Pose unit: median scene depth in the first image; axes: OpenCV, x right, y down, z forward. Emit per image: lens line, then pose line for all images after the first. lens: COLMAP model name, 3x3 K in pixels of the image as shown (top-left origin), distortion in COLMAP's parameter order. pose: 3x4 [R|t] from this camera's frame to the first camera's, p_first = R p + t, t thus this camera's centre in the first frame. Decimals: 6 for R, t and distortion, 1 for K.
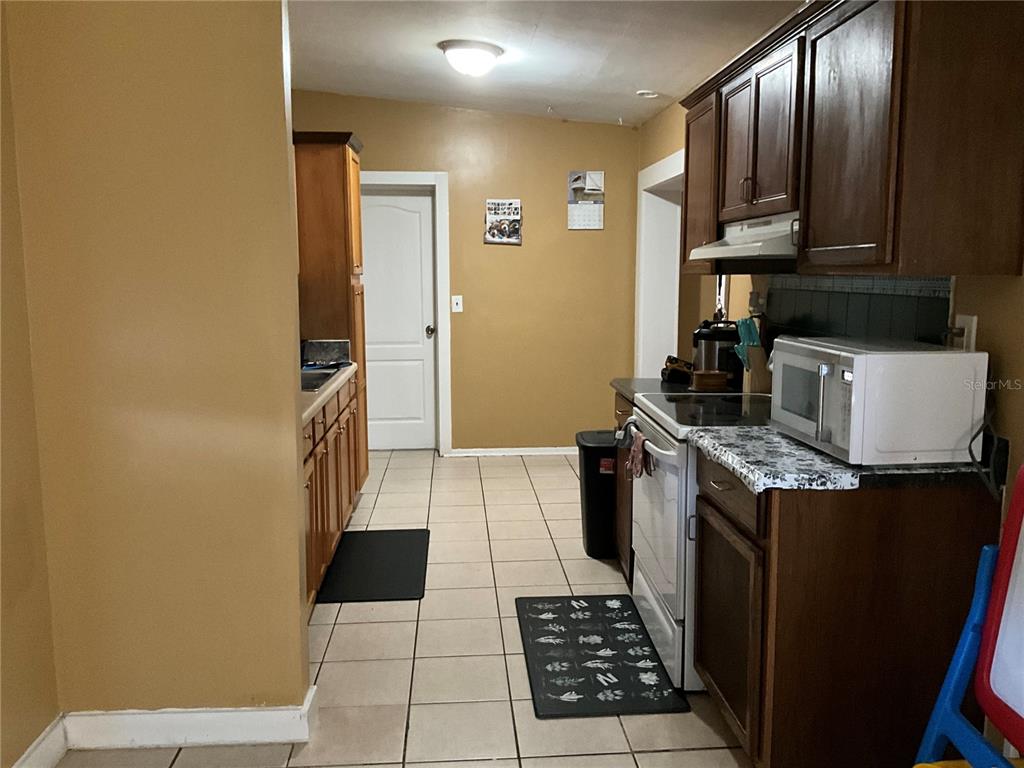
lens RADIAL K [[851.7, 0, 512.0], [0, 851.7, 384.0], [0, 0, 1]] dist [0.156983, -0.395357]
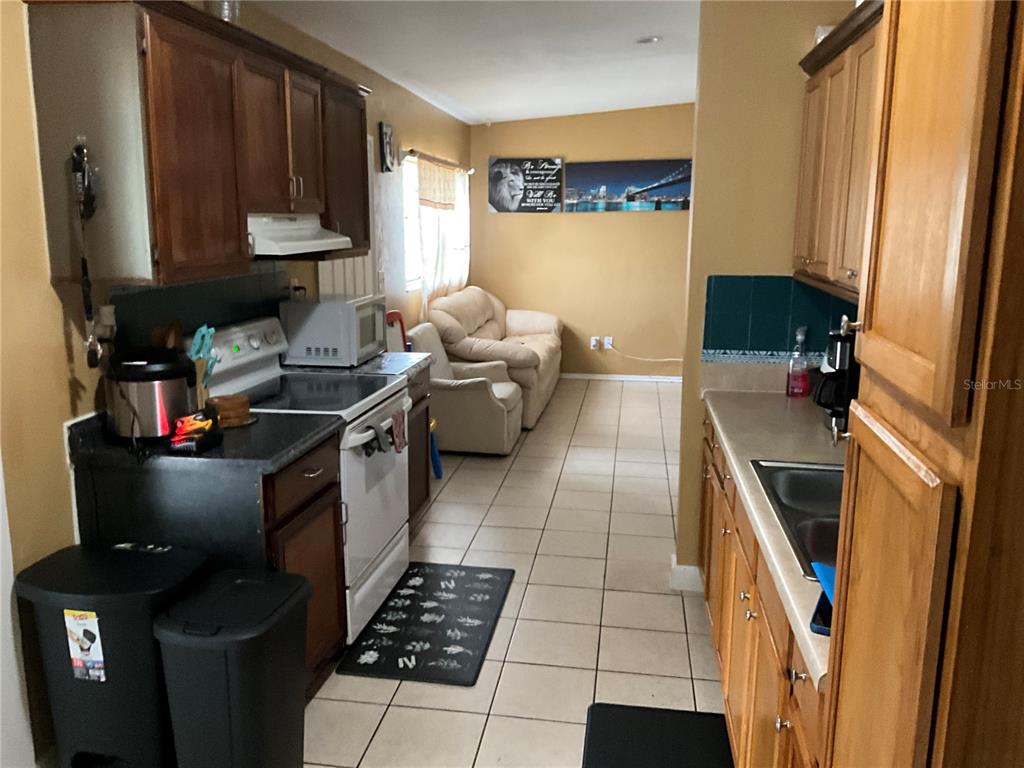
lens RADIAL K [[851.7, 0, 512.0], [0, 851.7, 384.0], [0, 0, 1]] dist [0.156983, -0.395357]
pose [[-0.977585, -0.042237, 0.206262, -0.206821], [0.024556, 0.950111, 0.310944, -0.294977], [-0.209105, 0.309040, -0.927777, 1.860341]]
